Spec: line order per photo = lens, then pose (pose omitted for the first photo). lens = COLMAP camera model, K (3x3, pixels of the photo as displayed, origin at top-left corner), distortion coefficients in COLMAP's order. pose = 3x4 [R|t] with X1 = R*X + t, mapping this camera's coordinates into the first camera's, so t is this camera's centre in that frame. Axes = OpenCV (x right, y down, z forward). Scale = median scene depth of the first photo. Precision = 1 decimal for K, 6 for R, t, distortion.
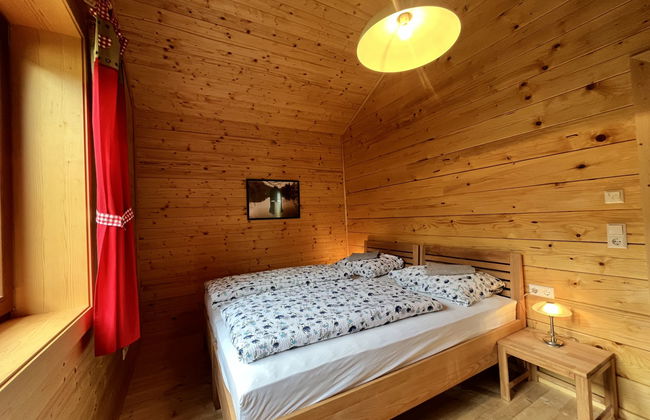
lens RADIAL K [[263.5, 0, 323.9], [0, 263.5, 210.8], [0, 0, 1]] dist [-0.000395, -0.000119]
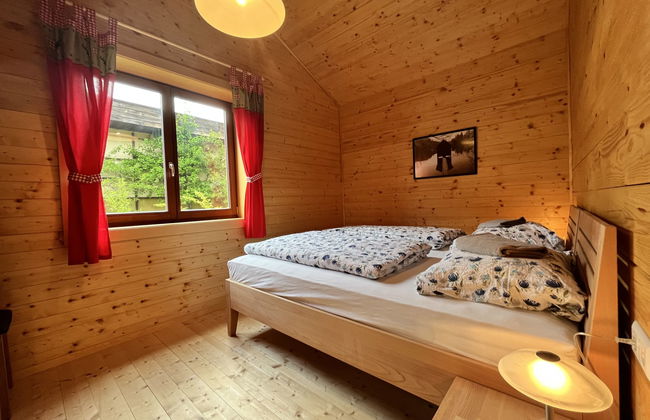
lens RADIAL K [[263.5, 0, 323.9], [0, 263.5, 210.8], [0, 0, 1]] dist [-0.000395, -0.000119]
pose [[0.346674, 0.057968, -0.936193, 0.548430], [0.048502, 0.995645, 0.079610, 0.057099], [0.936731, -0.073006, 0.342353, 0.311216]]
